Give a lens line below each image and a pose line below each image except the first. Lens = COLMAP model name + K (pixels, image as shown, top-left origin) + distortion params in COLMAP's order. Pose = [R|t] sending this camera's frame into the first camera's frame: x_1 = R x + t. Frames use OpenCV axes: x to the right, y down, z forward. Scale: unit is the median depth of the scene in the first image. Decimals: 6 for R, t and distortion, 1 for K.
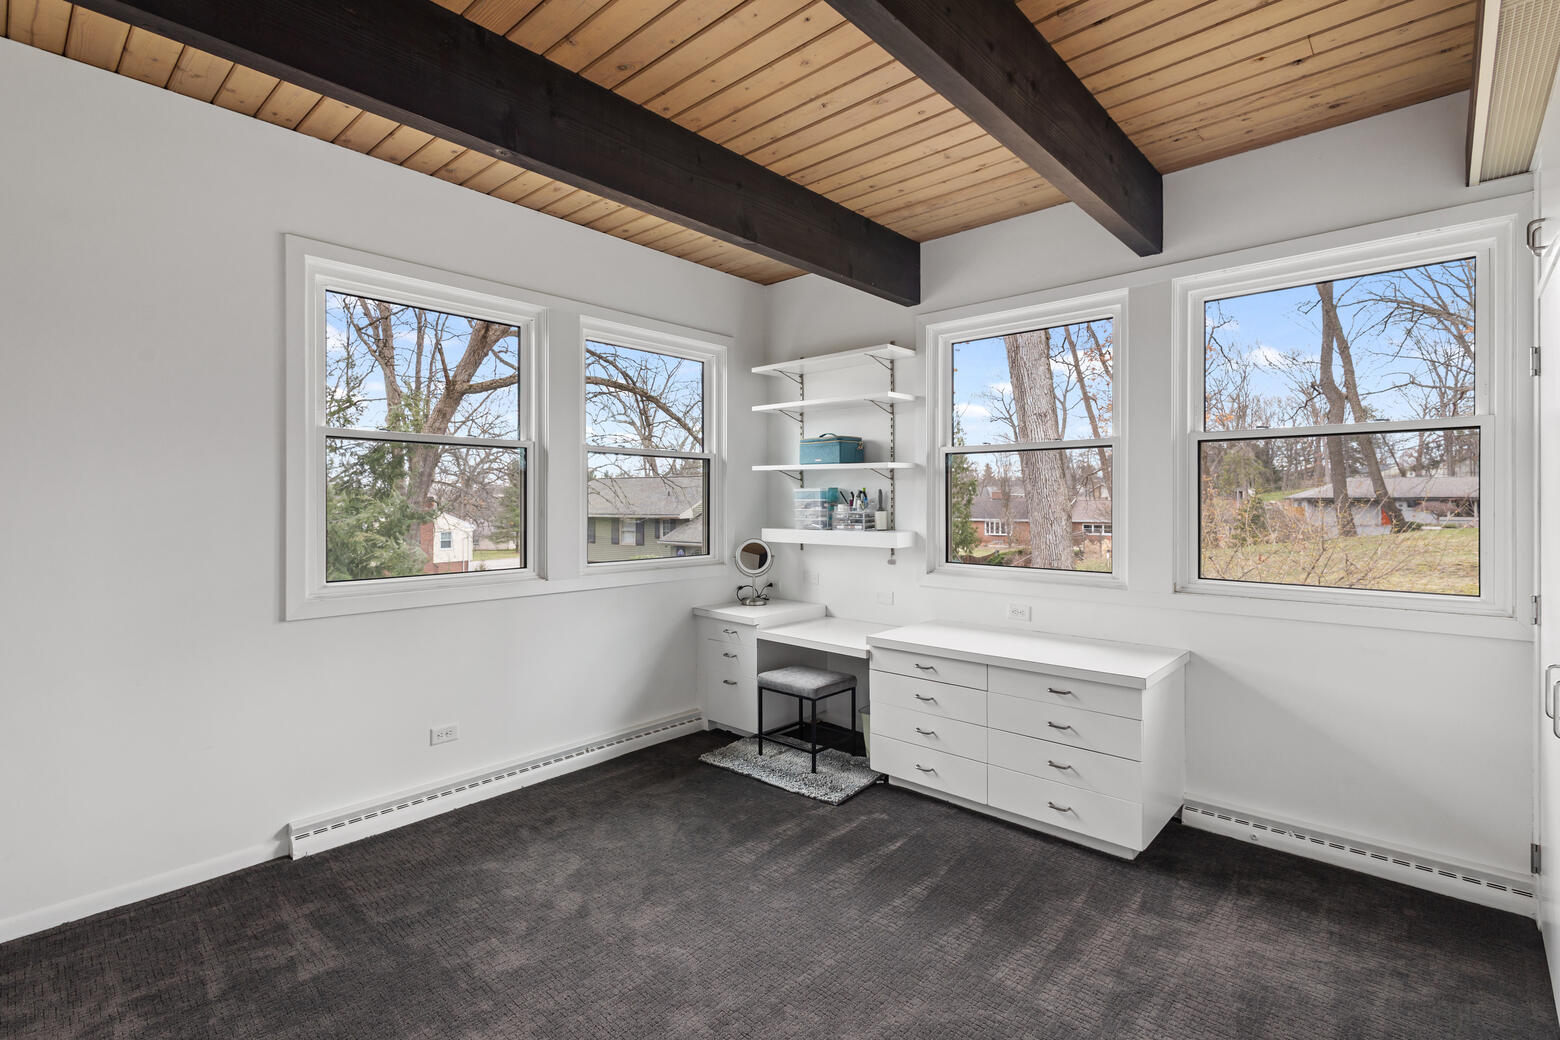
lens RADIAL K [[718.5, 0, 782.9], [0, 718.5, 512.2], [0, 0, 1]] dist [0.000689, 0.000148]
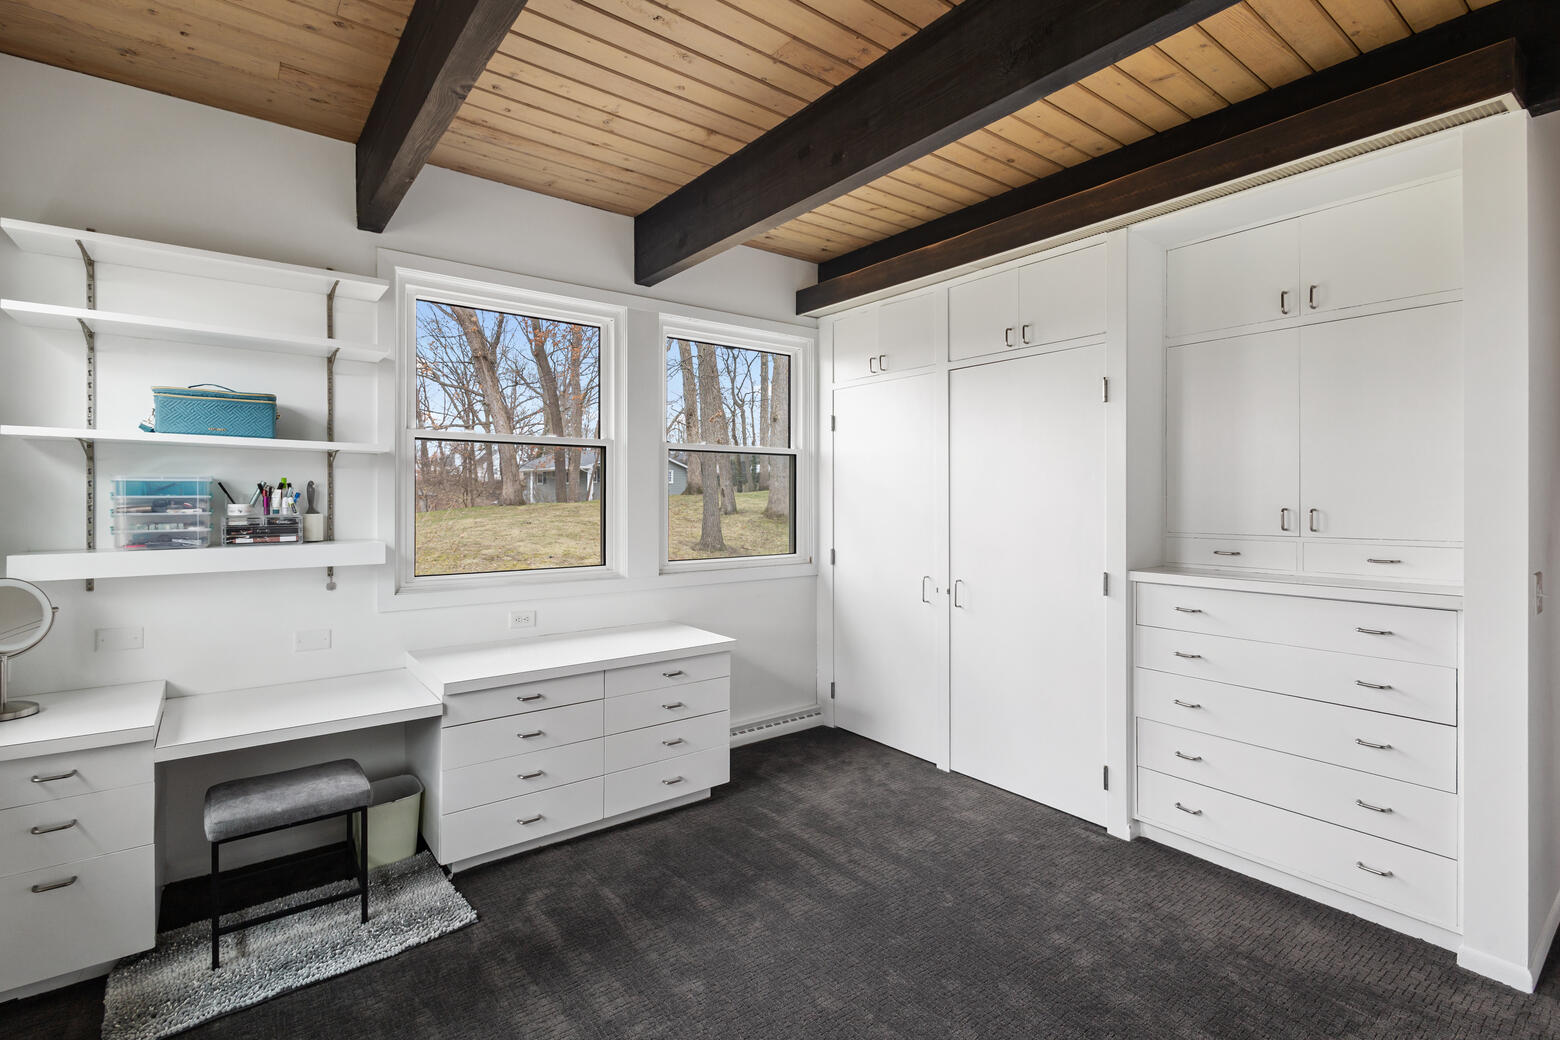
lens RADIAL K [[727.7, 0, 785.2], [0, 727.7, 506.0], [0, 0, 1]] dist [0.001241, 0.000502]
pose [[0.164273, -0.009230, 0.986372, -0.534720], [0.017273, 0.999830, 0.006479, -0.006036], [-0.986264, 0.015973, 0.164405, 0.518585]]
